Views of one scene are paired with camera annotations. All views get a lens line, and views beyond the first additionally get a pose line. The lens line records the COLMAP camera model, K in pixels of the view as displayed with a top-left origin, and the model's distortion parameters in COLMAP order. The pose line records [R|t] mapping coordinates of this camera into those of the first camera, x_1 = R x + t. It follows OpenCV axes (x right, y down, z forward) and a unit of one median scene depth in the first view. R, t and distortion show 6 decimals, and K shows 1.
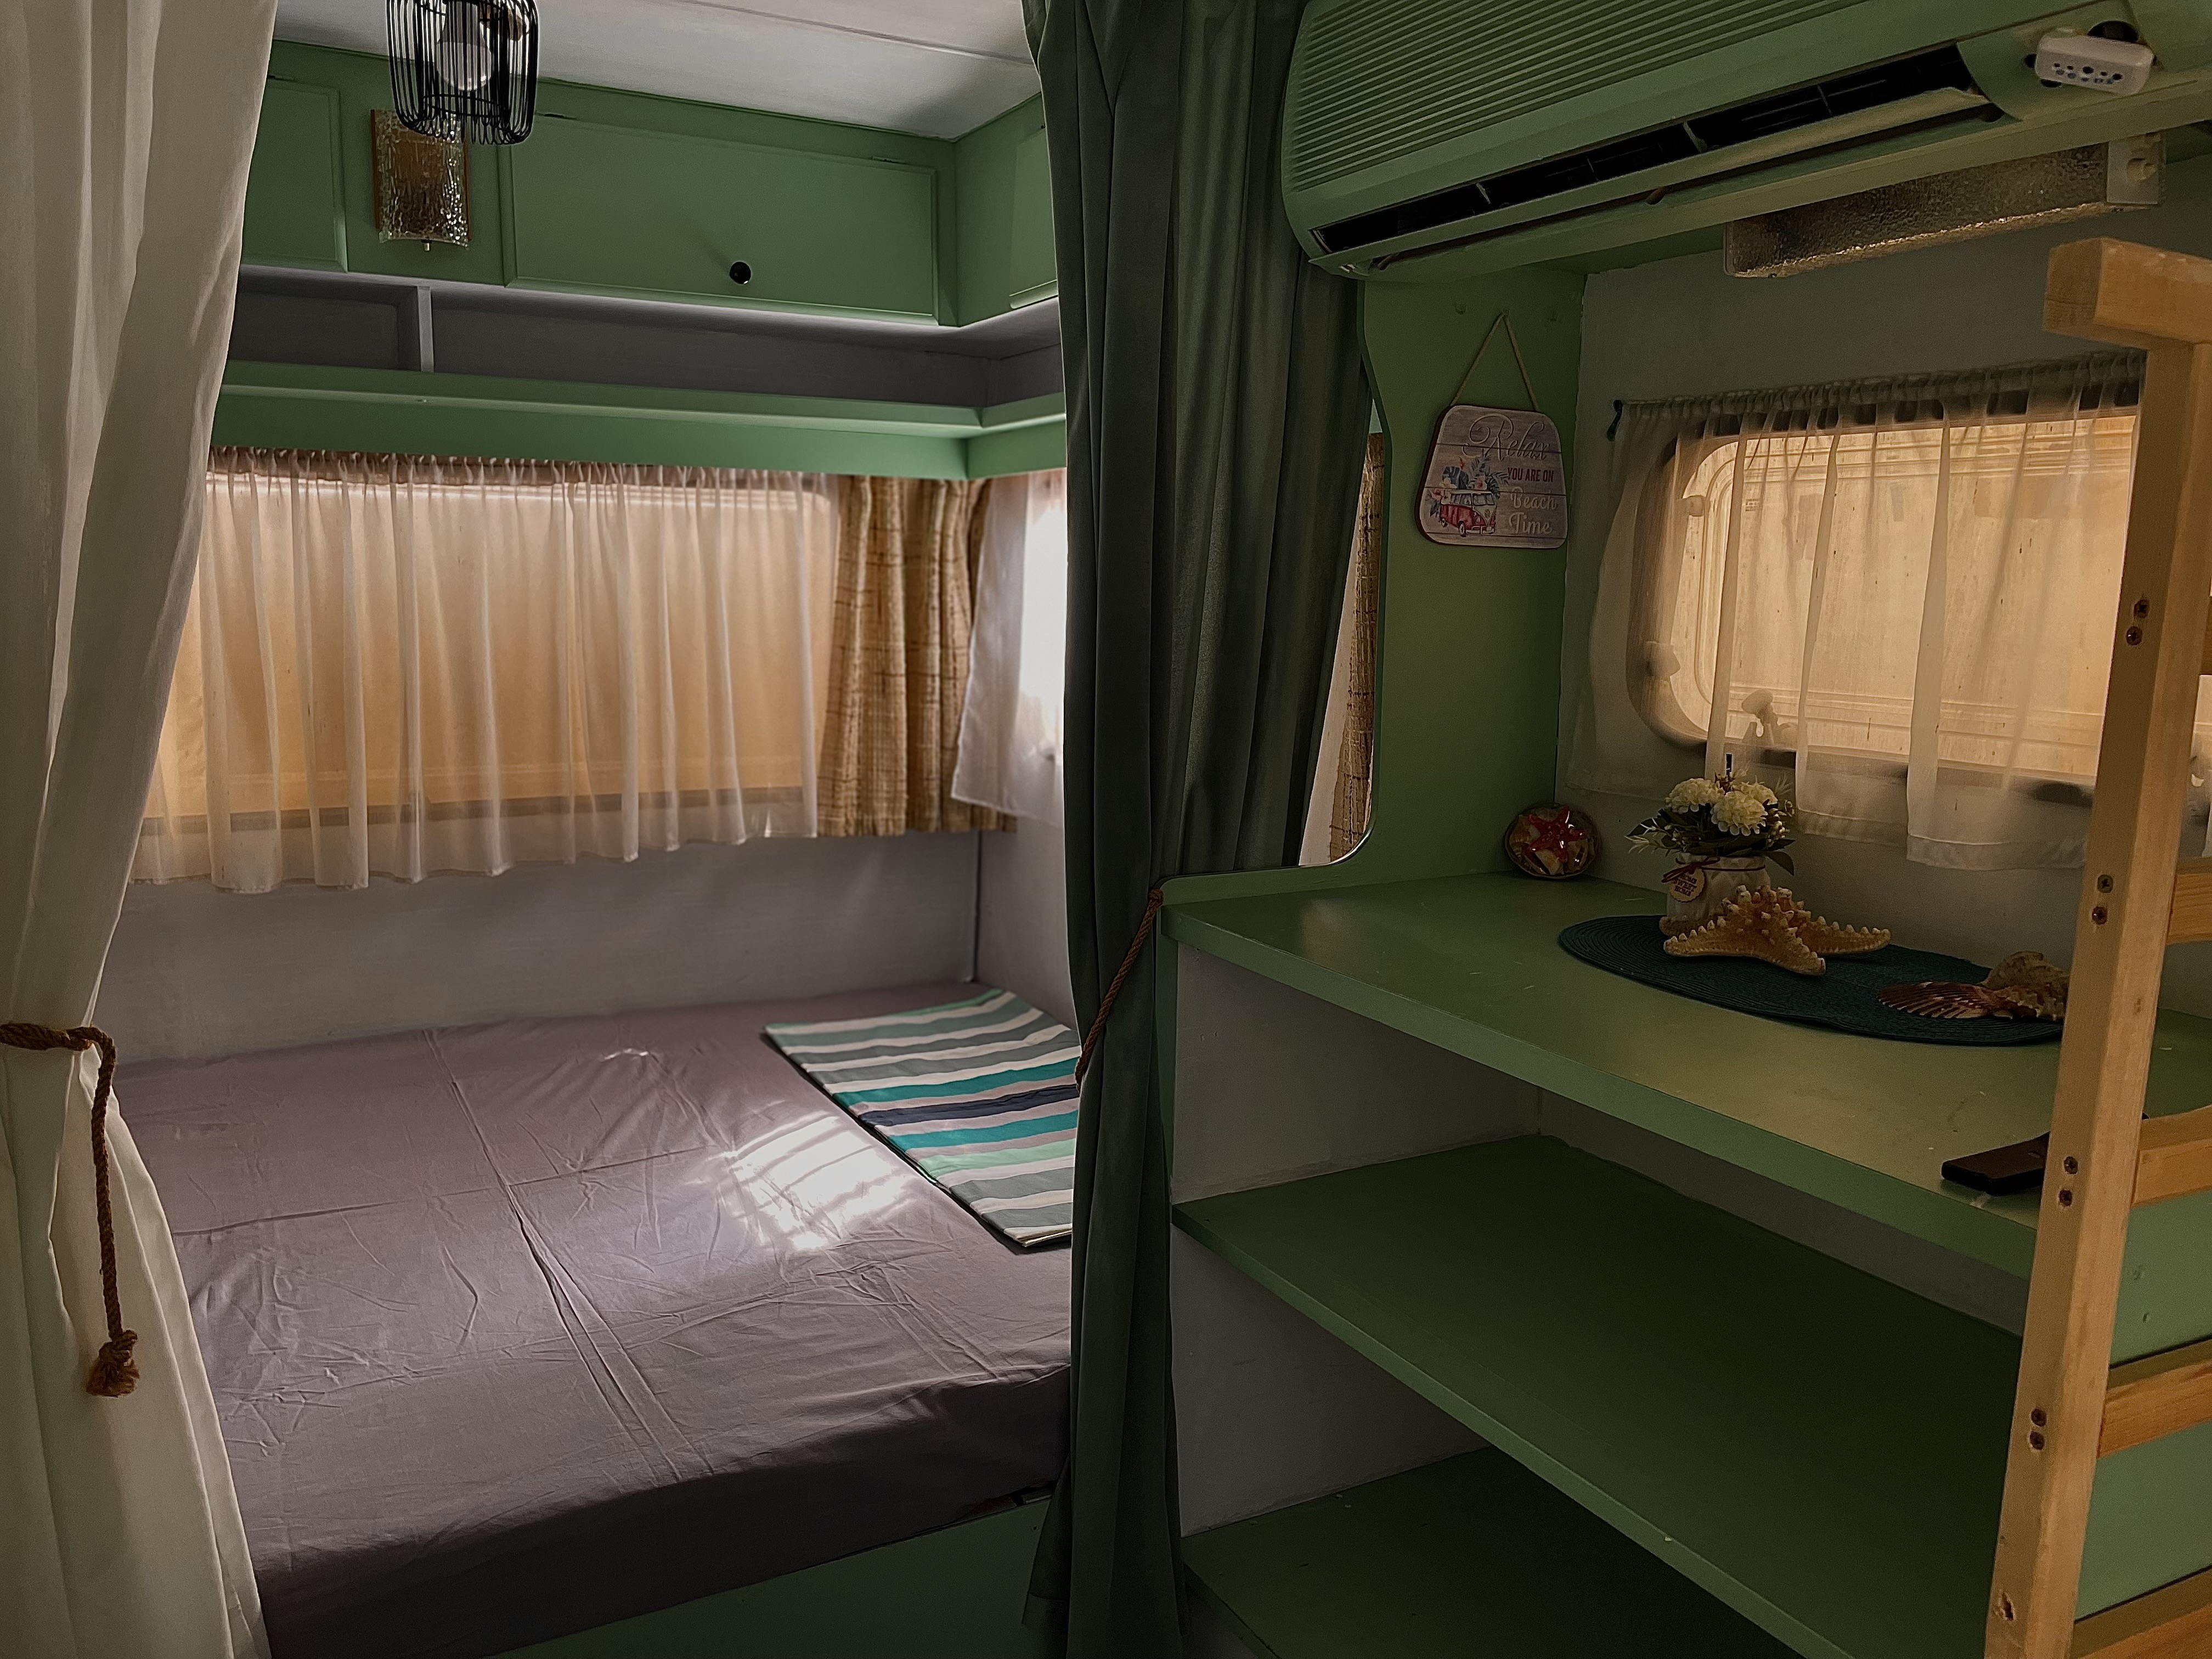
lens RADIAL K [[1697.9, 0, 1107.1], [0, 1697.9, 877.7], [0, 0, 1]] dist [0.125652, -0.192829]
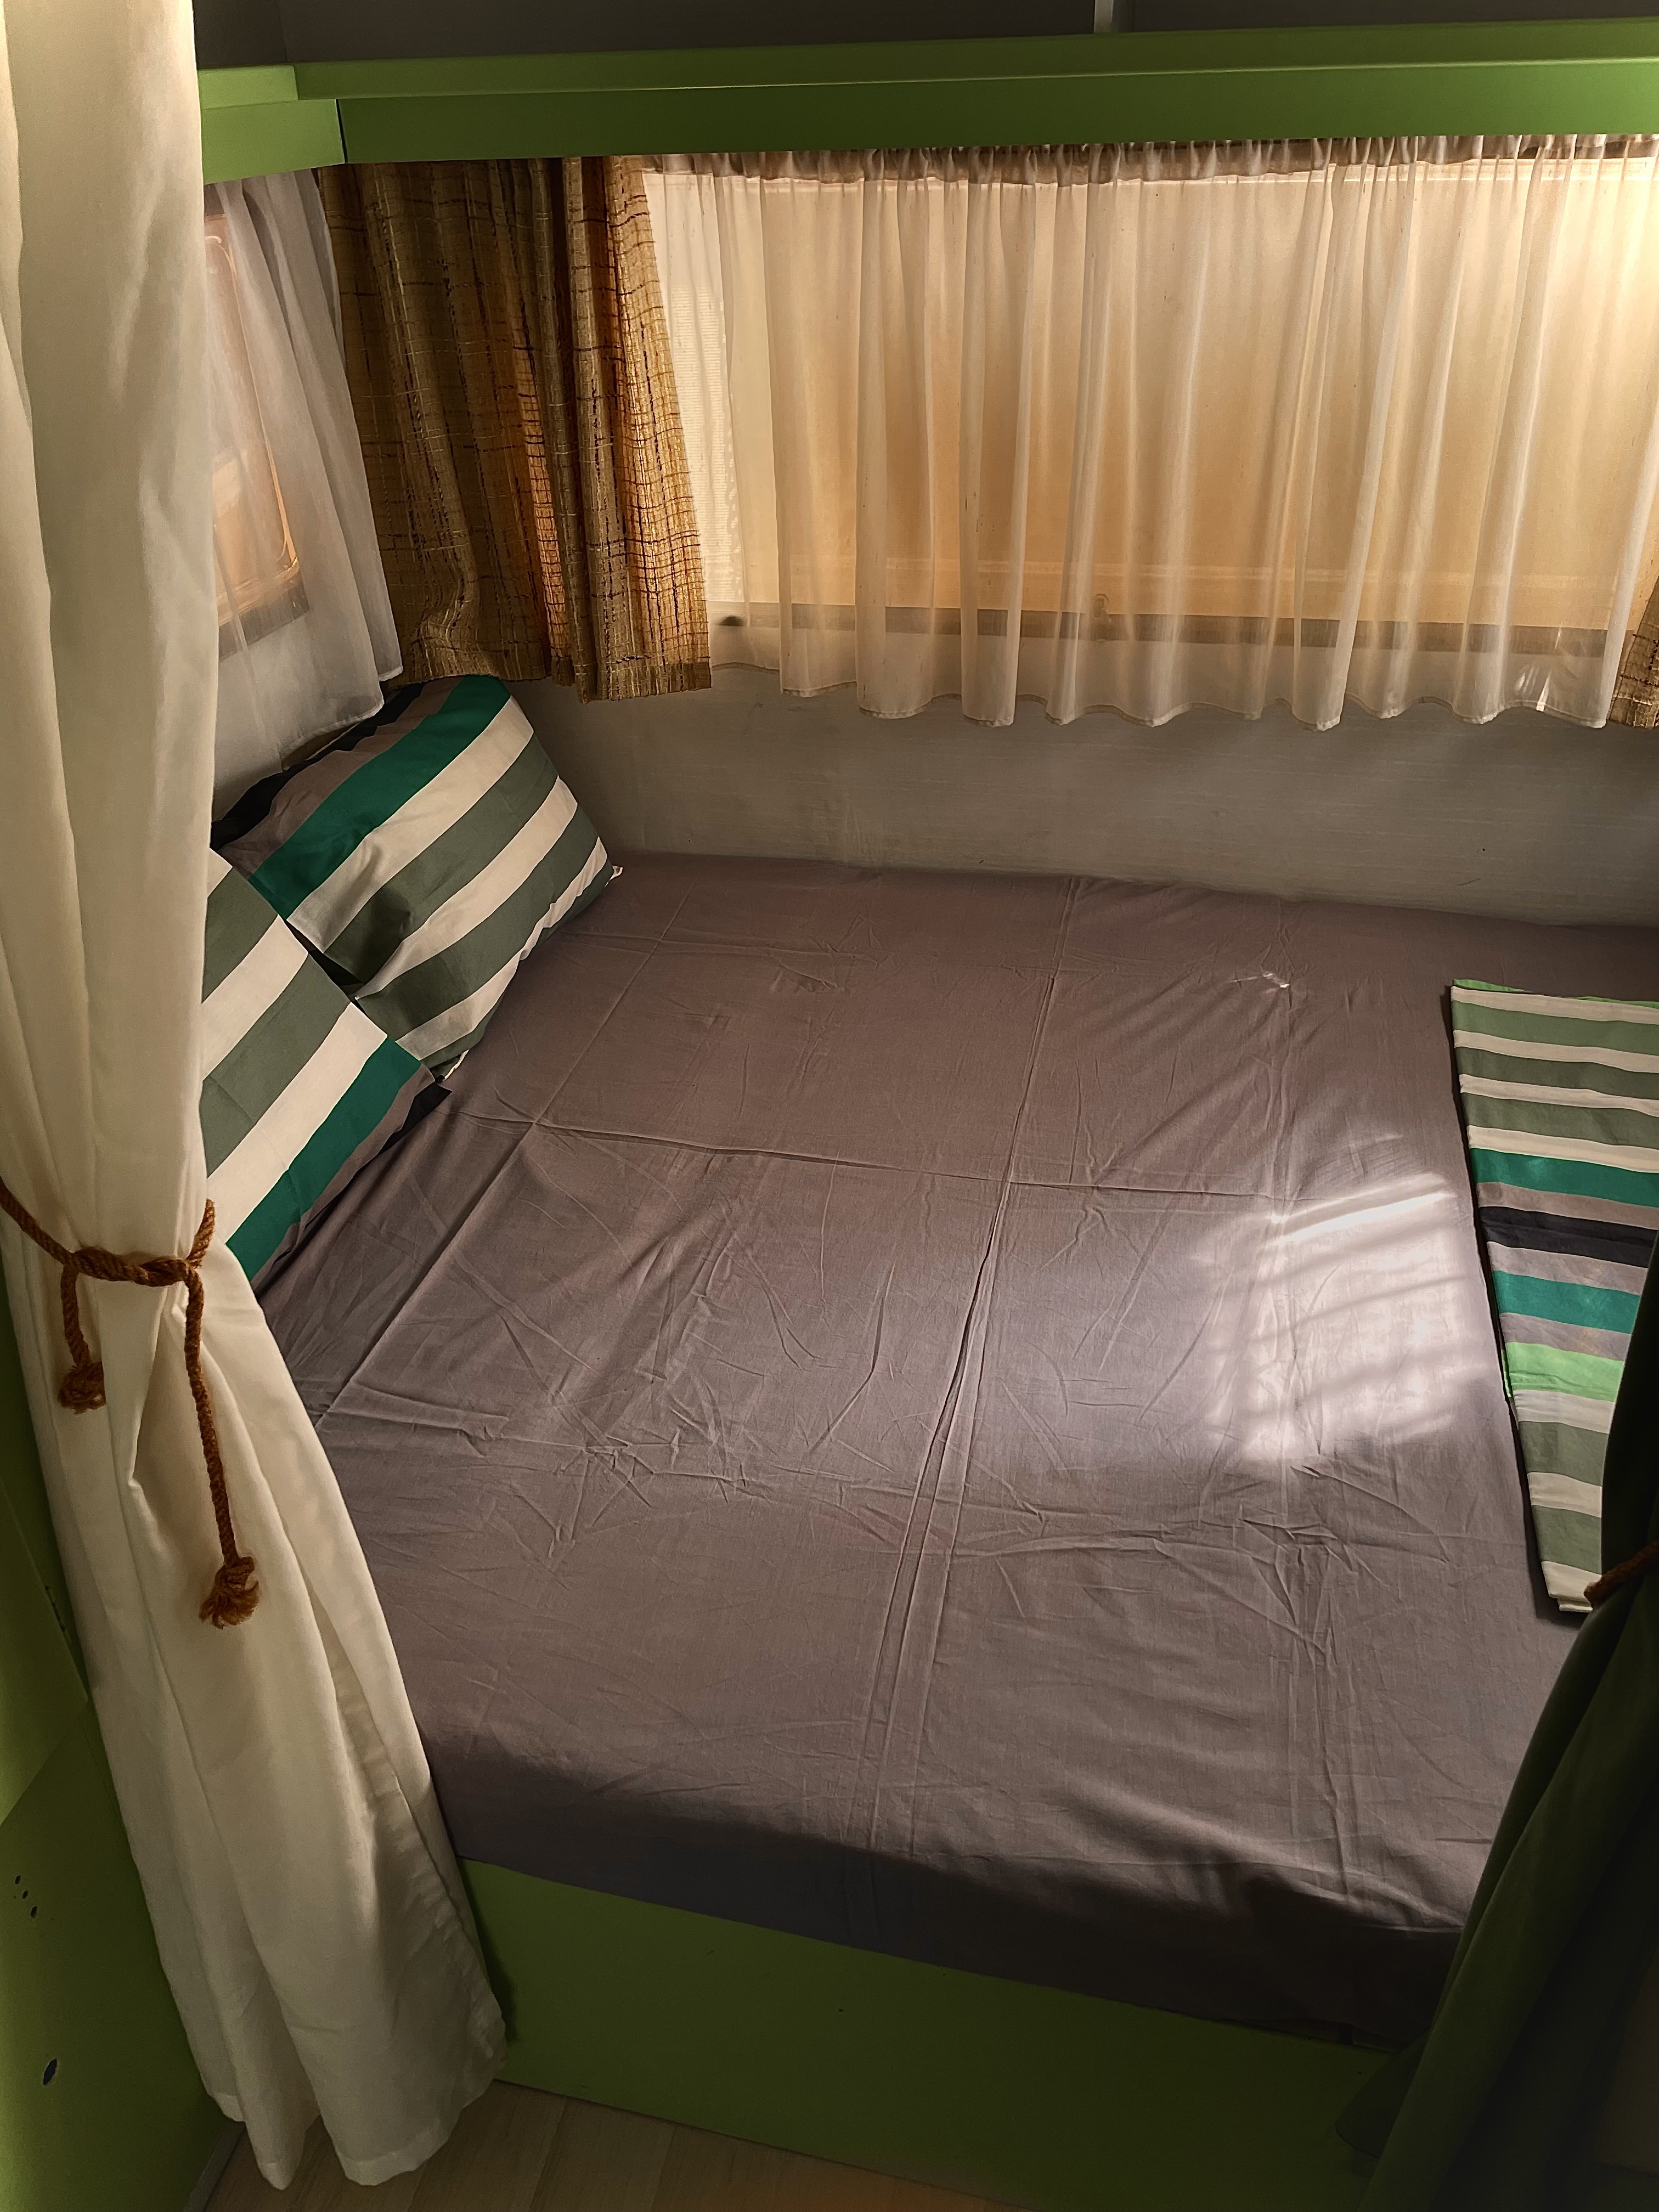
lens RADIAL K [[1697.9, 0, 829.5], [0, 1697.9, 1106.0], [0, 0, 1]] dist [0.125652, -0.192829]
pose [[0.748930, 0.321032, -0.579691, 0.052675], [-0.071151, 0.908710, 0.411319, -0.171043], [0.658818, -0.266803, 0.703402, 0.318650]]
